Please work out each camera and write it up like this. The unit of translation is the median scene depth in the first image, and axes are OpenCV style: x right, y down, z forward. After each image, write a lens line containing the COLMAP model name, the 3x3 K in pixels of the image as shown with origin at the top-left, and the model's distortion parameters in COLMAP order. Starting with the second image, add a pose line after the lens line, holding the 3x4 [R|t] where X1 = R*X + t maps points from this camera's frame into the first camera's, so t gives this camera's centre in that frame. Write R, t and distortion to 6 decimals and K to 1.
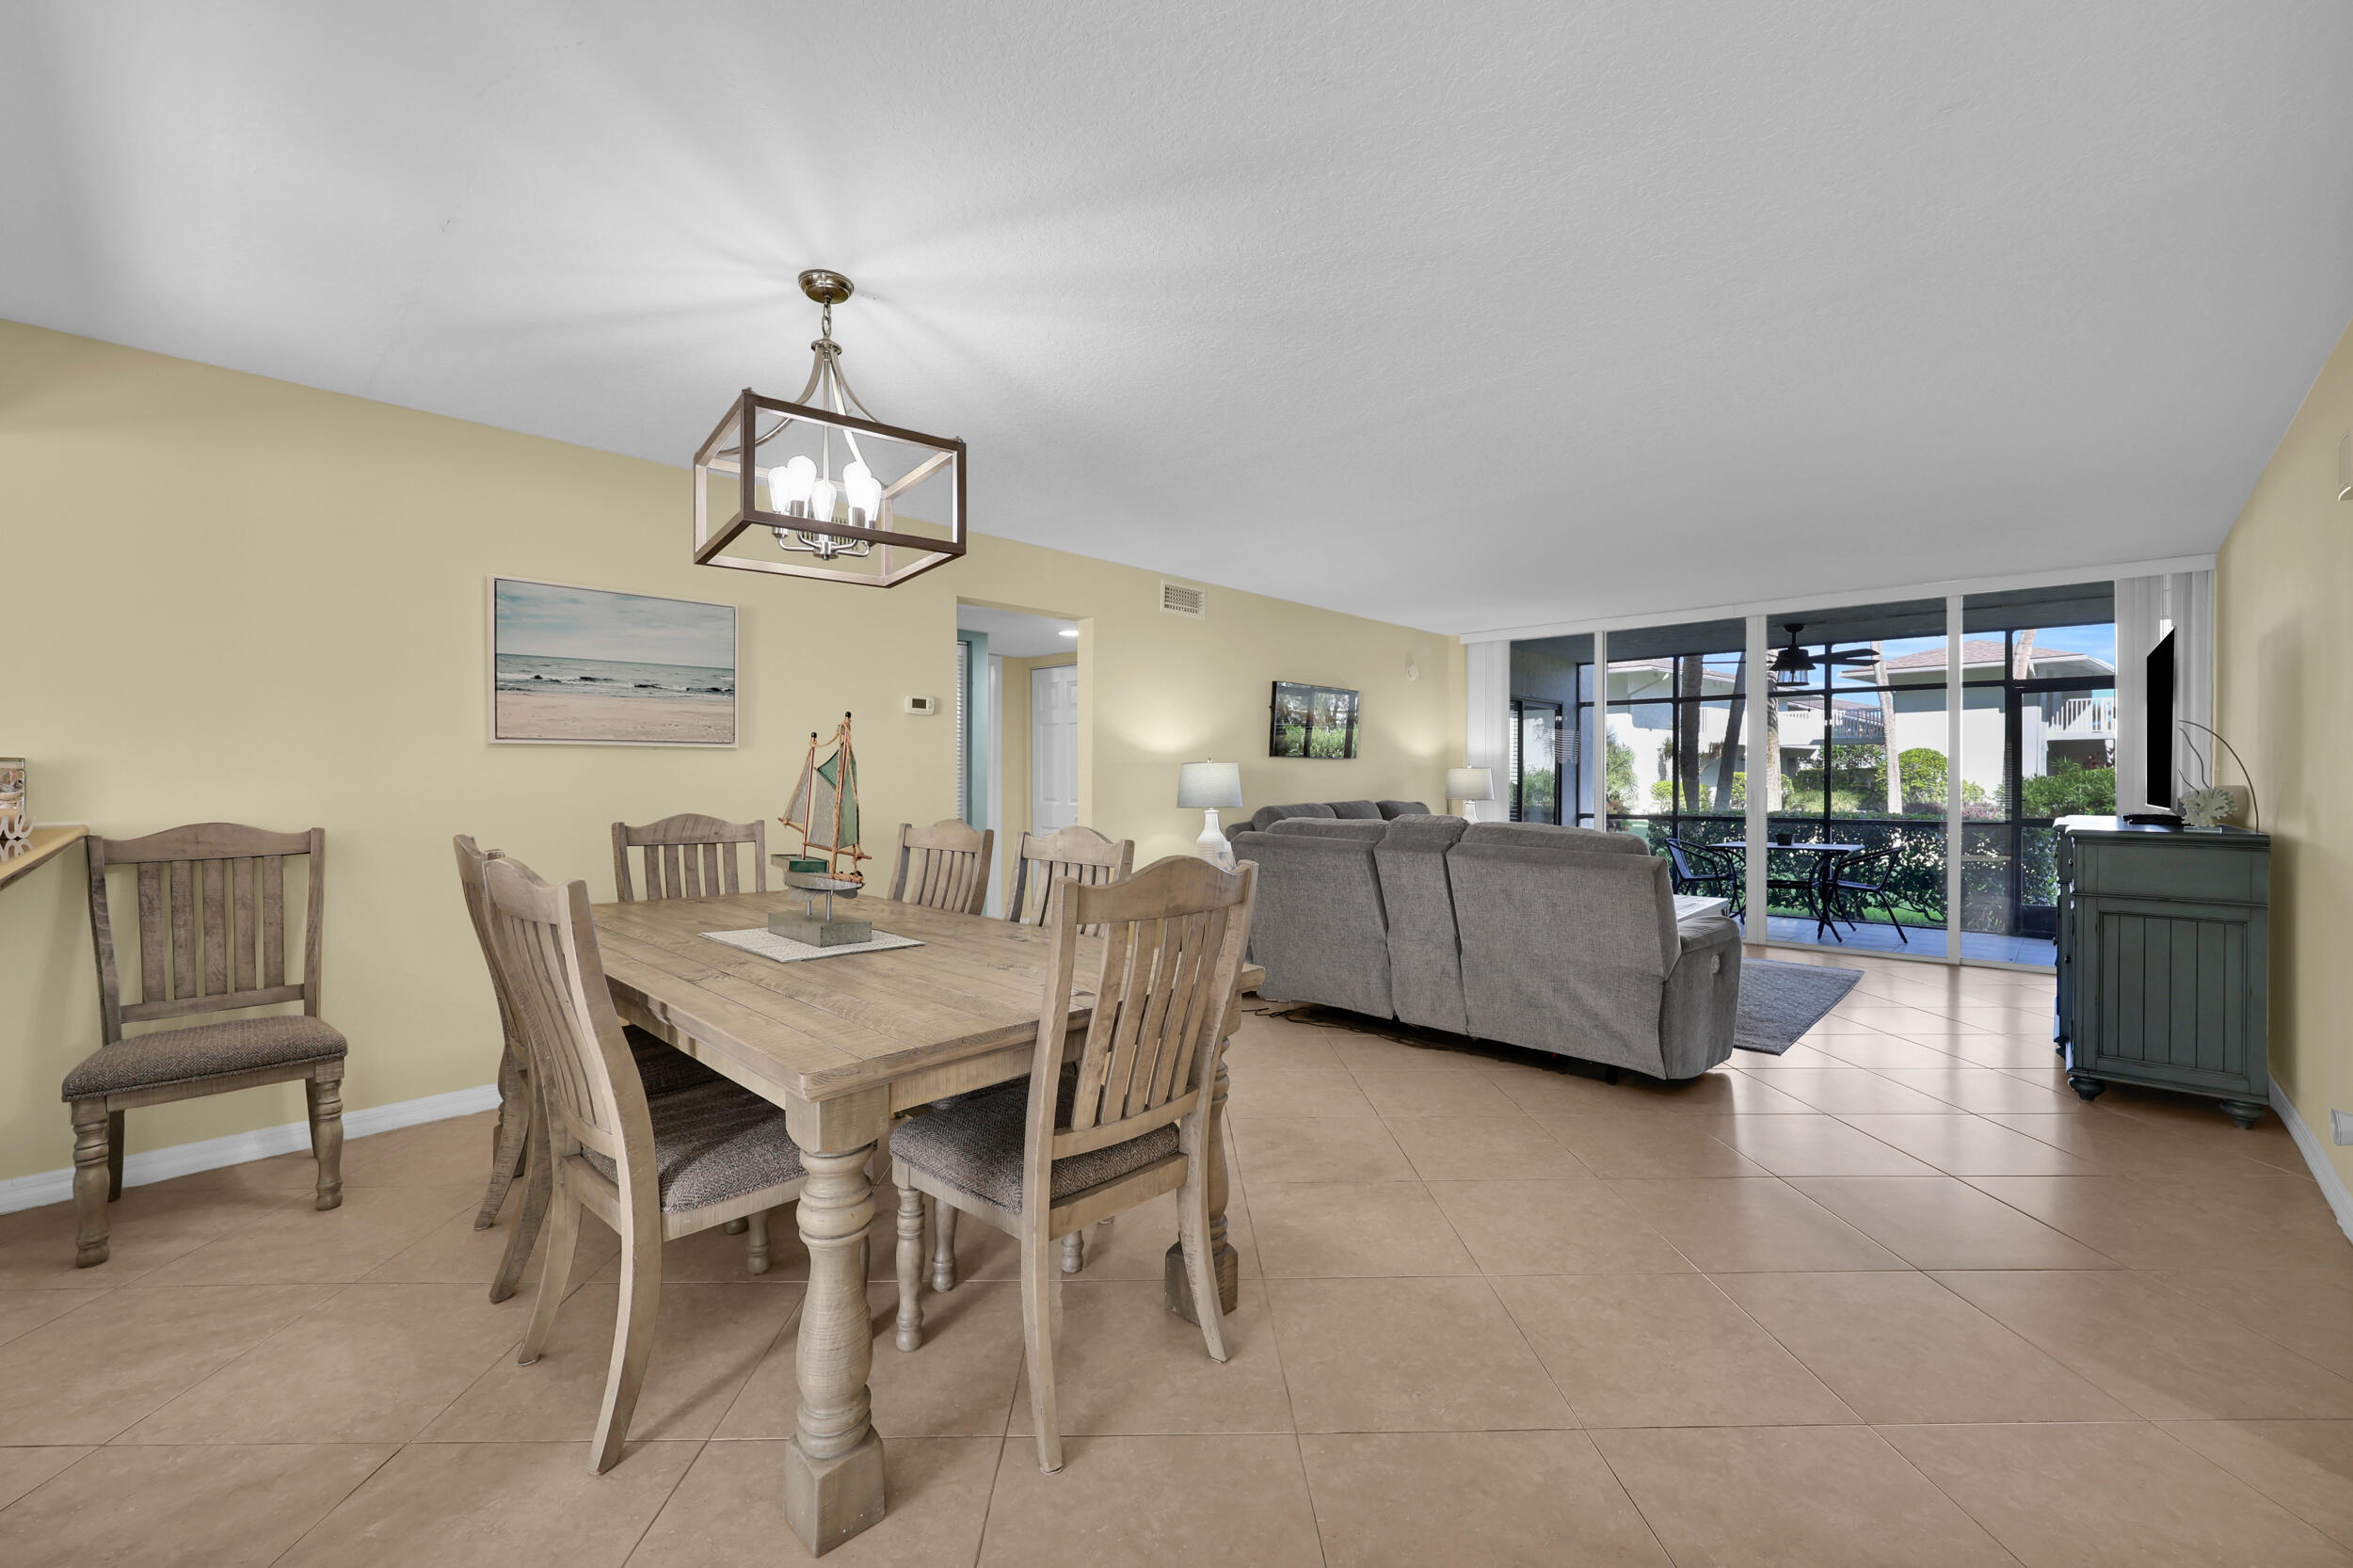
lens RADIAL K [[954.4, 0, 1168.2], [0, 954.4, 778.2], [0, 0, 1]] dist [0.004089, 0.000252]
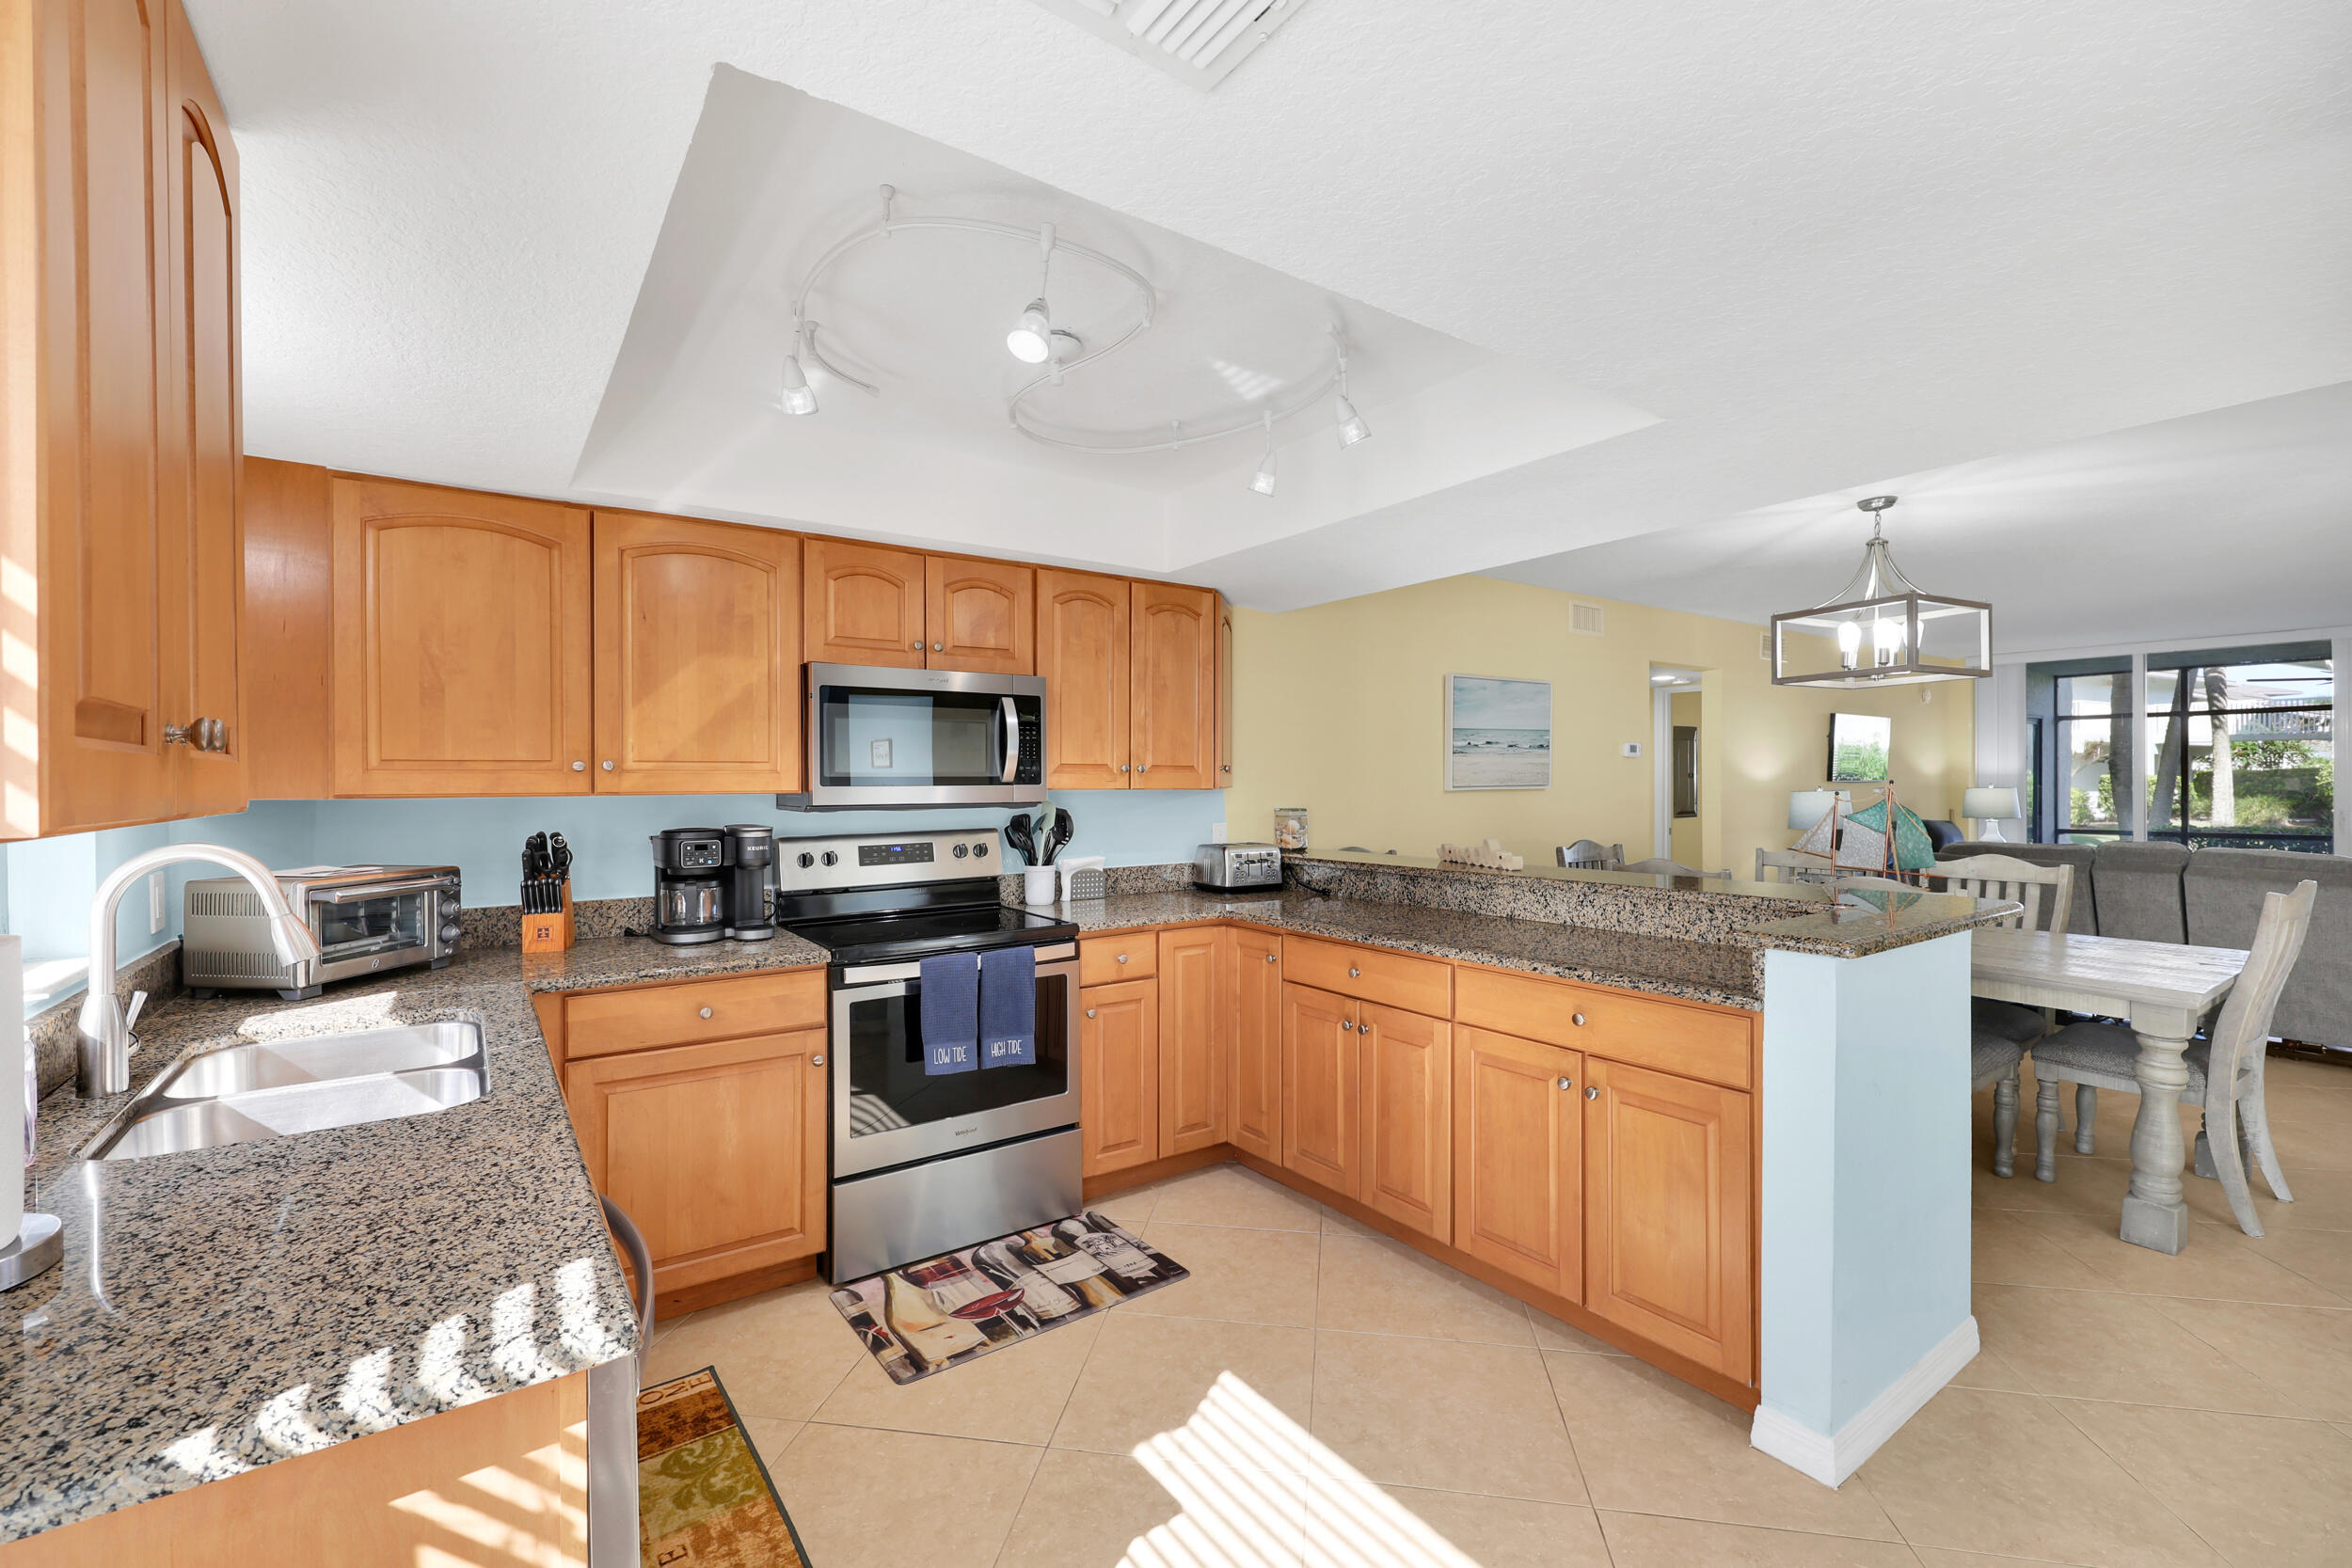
lens RADIAL K [[993.4, 0, 1170.6], [0, 993.4, 789.0], [0, 0, 1]] dist [0.009937, 0.000435]
pose [[0.983718, -0.002273, -0.179705, -0.831796], [0.004184, 0.999939, 0.010252, -0.053976], [0.179670, -0.010837, 0.983667, -0.547312]]
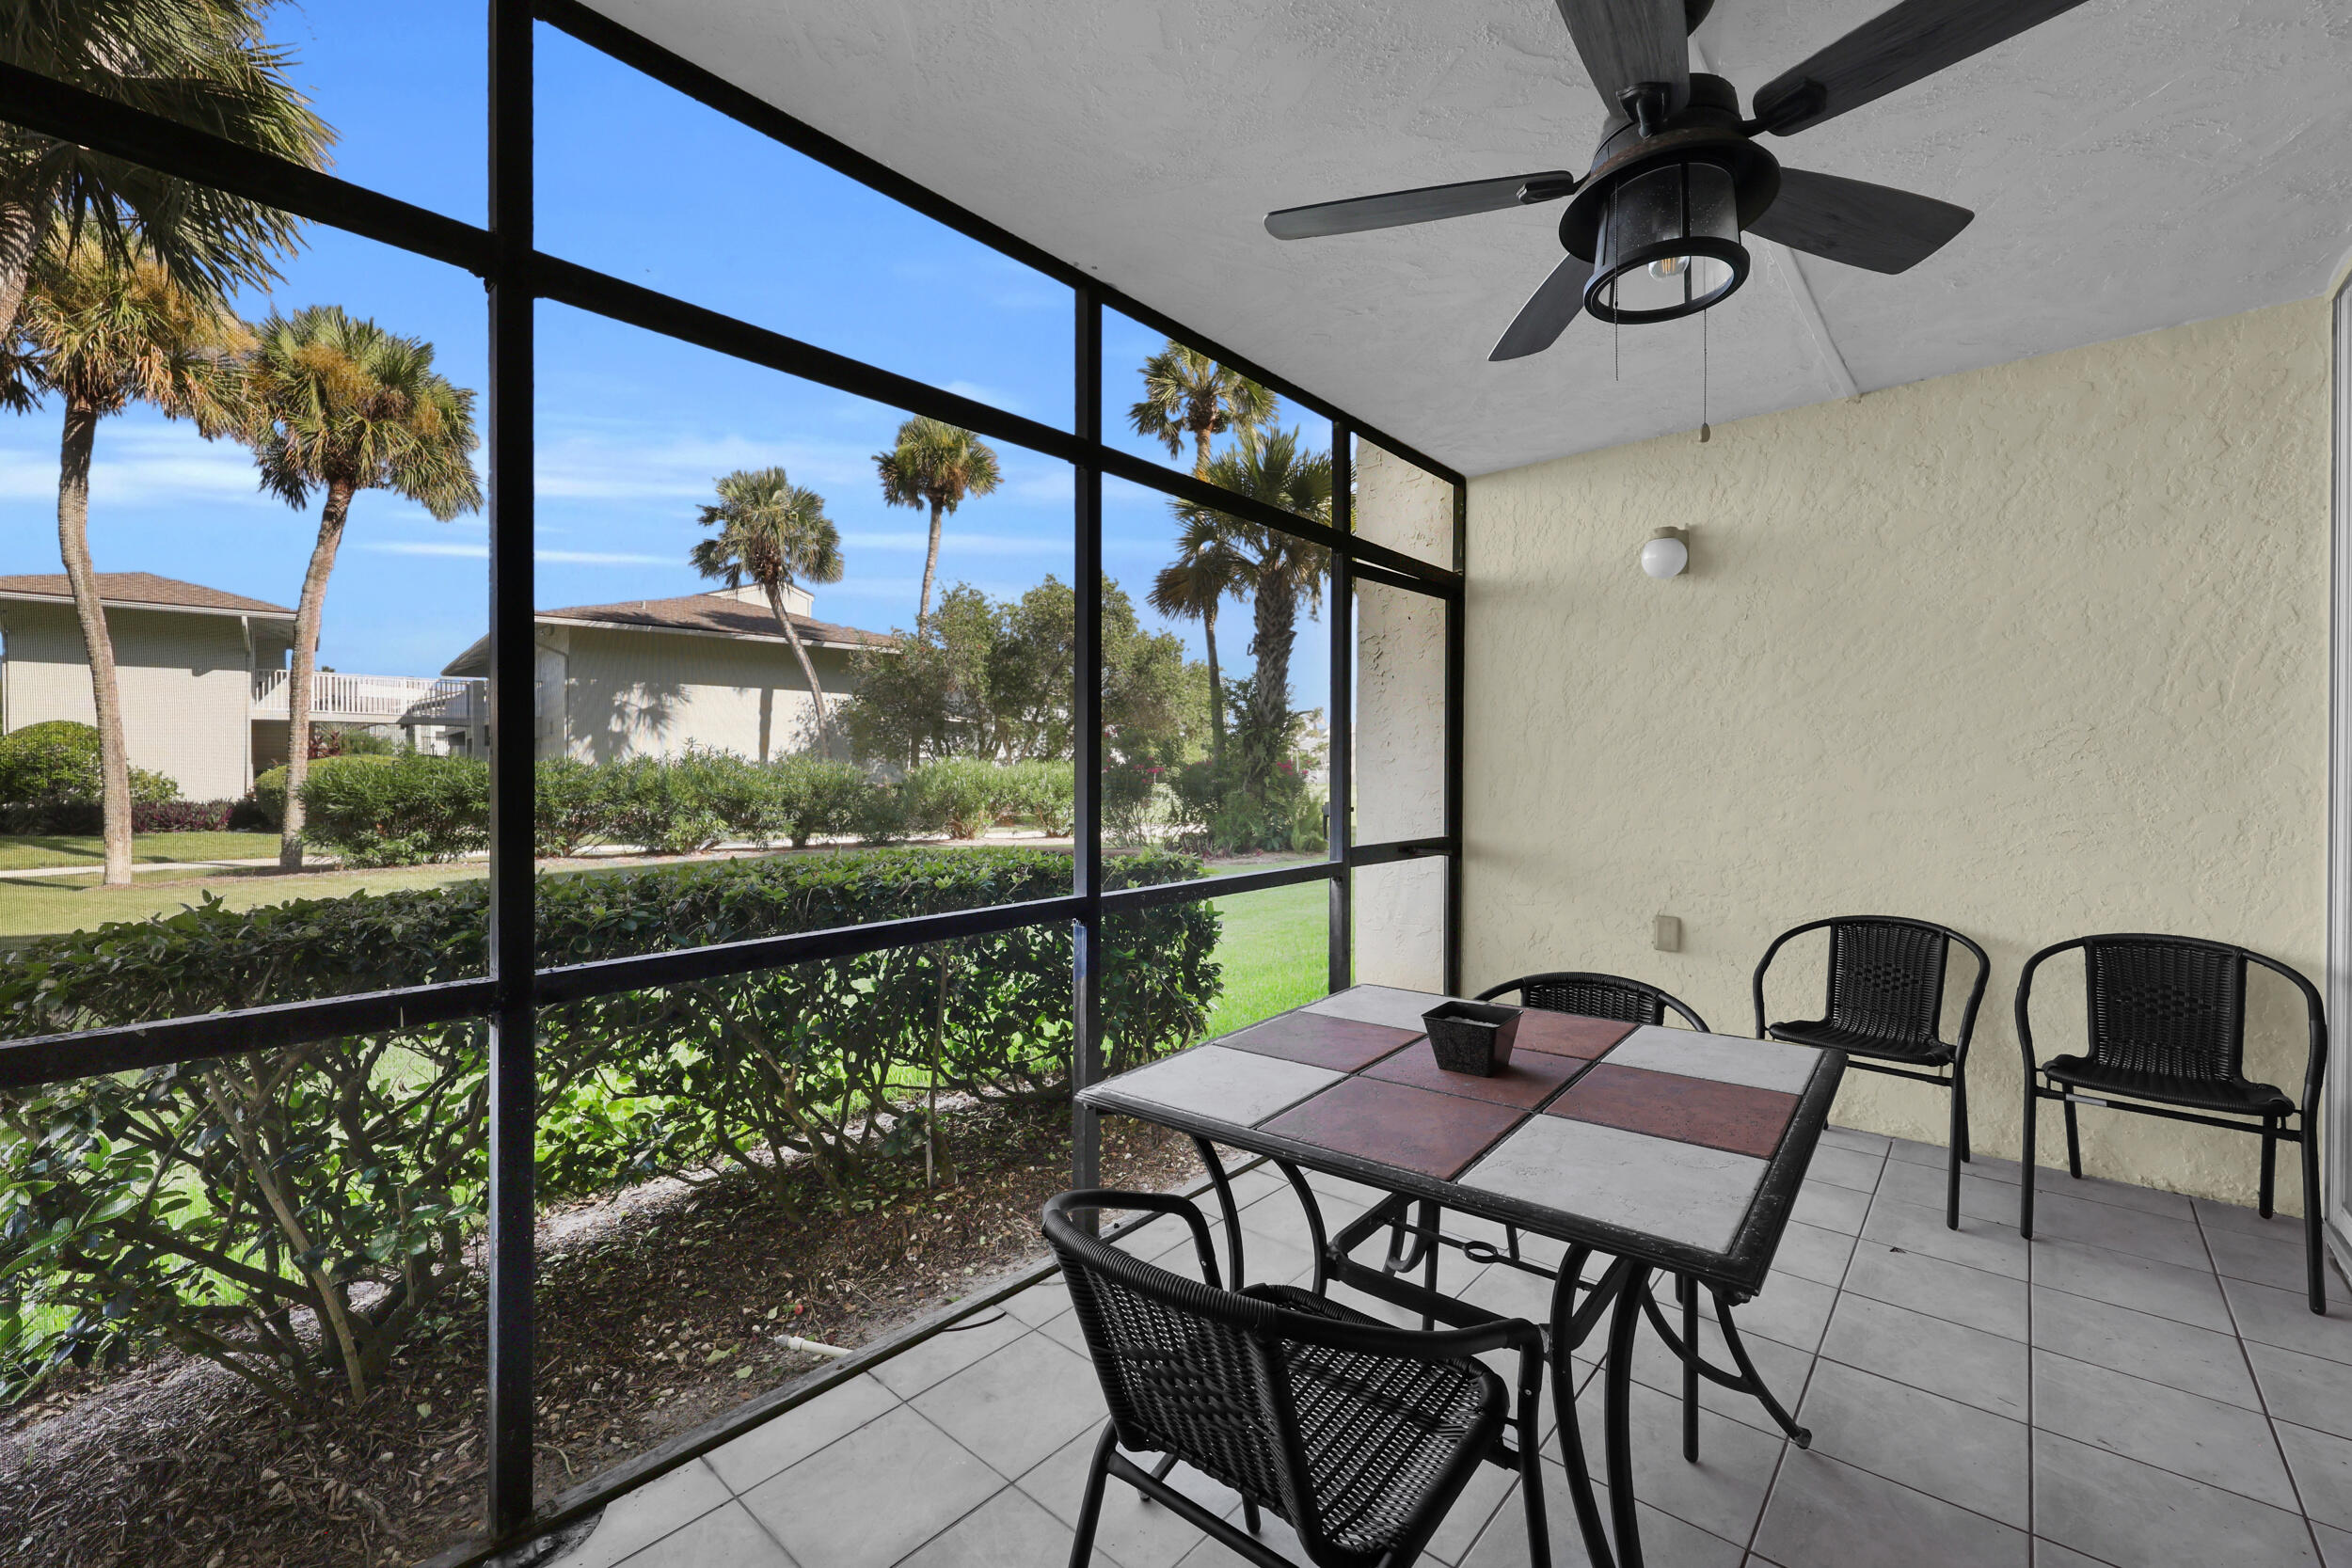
lens RADIAL K [[953.9, 0, 1172.4], [0, 953.9, 778.0], [0, 0, 1]] dist [0.004089, 0.000252]
pose [[-0.032447, -0.009804, 0.999425, 1.005718], [-0.000663, 0.999952, 0.009787, 0.009781], [-0.999473, -0.000345, -0.032452, 2.486250]]
